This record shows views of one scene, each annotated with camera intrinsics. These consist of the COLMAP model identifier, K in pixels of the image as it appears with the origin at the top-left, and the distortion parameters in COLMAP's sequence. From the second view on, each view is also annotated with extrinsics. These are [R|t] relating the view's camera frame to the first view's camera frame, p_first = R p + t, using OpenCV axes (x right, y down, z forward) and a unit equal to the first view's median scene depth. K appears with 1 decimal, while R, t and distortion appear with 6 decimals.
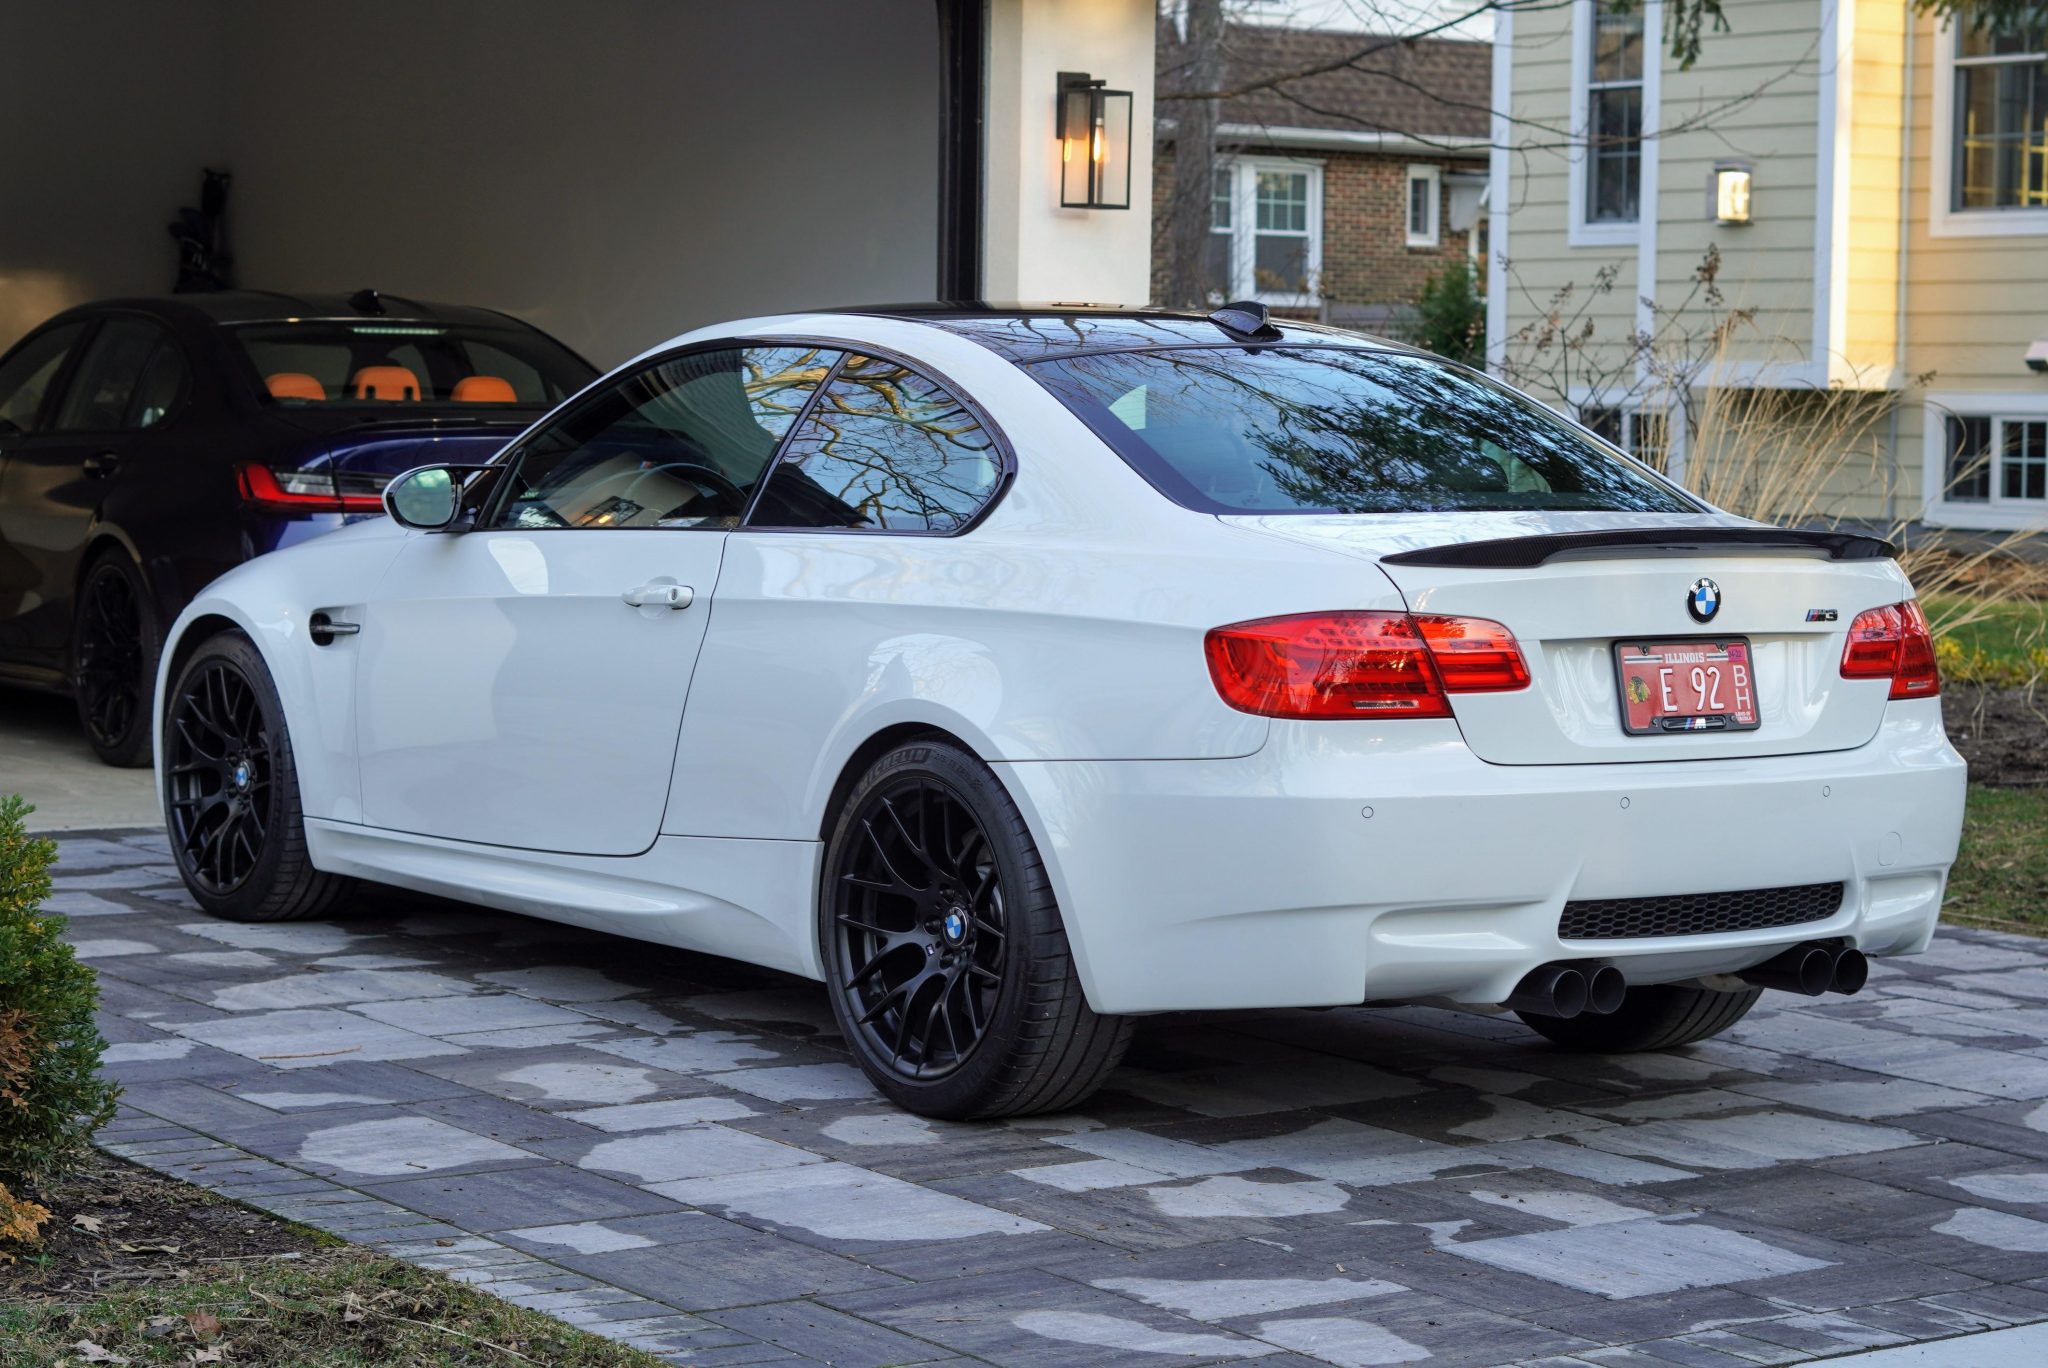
lens RADIAL K [[4580.5, 0, 1030.2], [0, 4580.5, 684.0], [0, 0, 1]] dist [-0.012110, 0.000000]
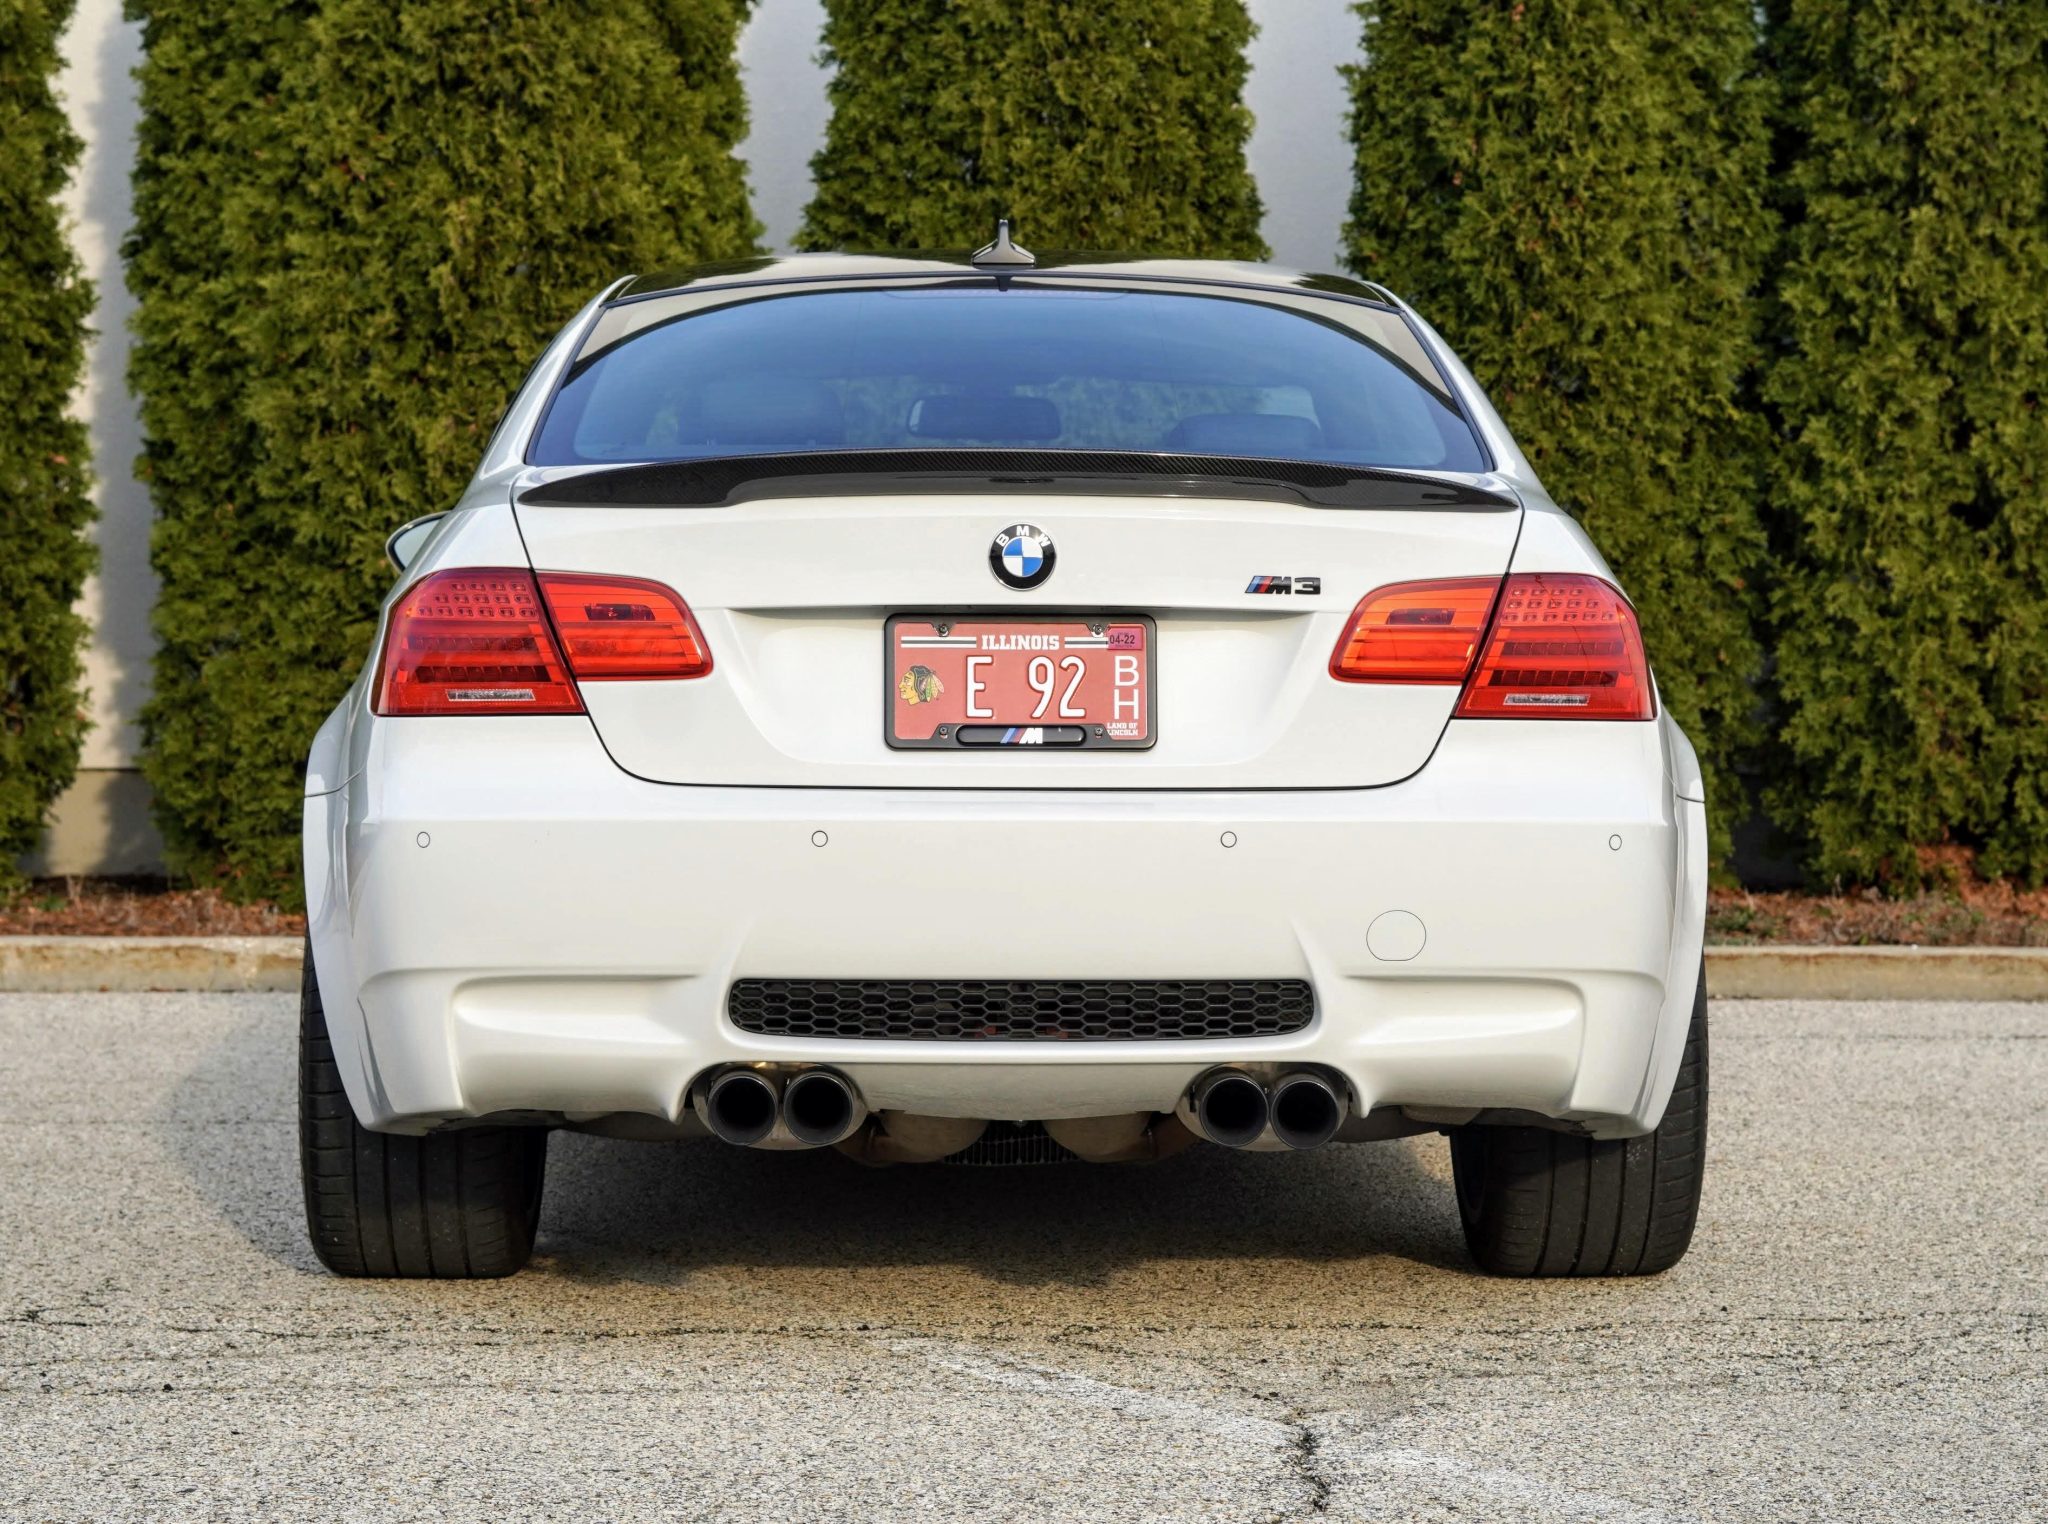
lens RADIAL K [[5161.7, 0, 1040.8], [0, 5161.7, 762.6], [0, 0, 1]] dist [-0.053581, 0.000000]
pose [[0.827578, -0.007767, -0.561297, 0.571969], [-0.026616, 0.998237, -0.053055, 0.052675], [0.560719, 0.058847, 0.825912, 0.352683]]
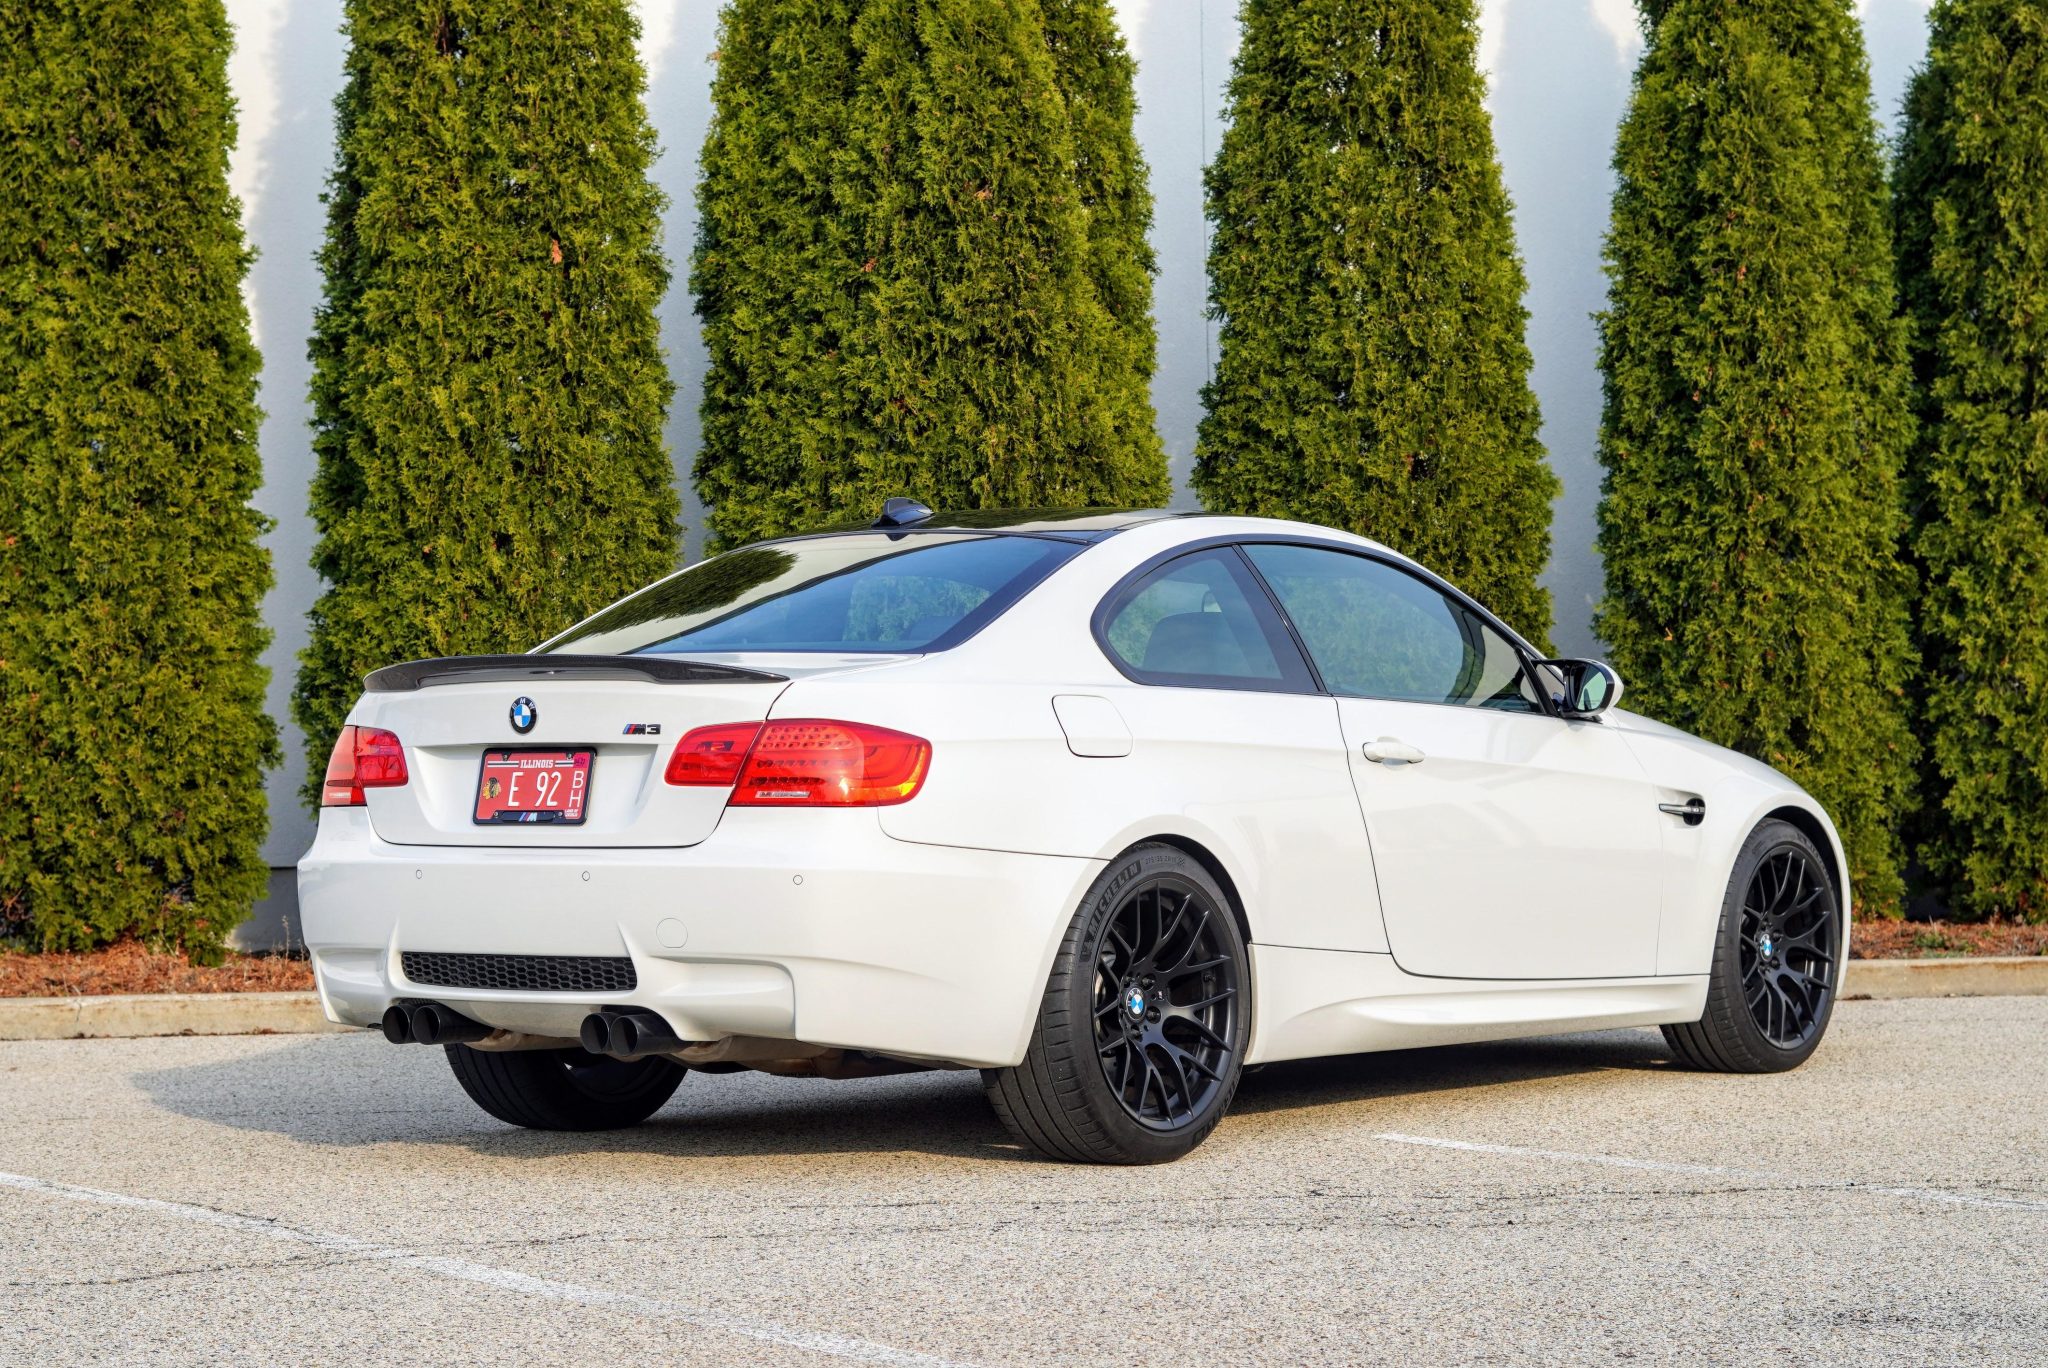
lens RADIAL K [[4580.5, 0, 1012.4], [0, 4580.5, 674.1], [0, 0, 1]] dist [-0.012110, 0.000000]
pose [[0.290977, -0.039840, -0.955900, 1.317833], [-0.053890, 0.996864, -0.057951, 0.033624], [0.955211, 0.068376, 0.287917, 0.754931]]
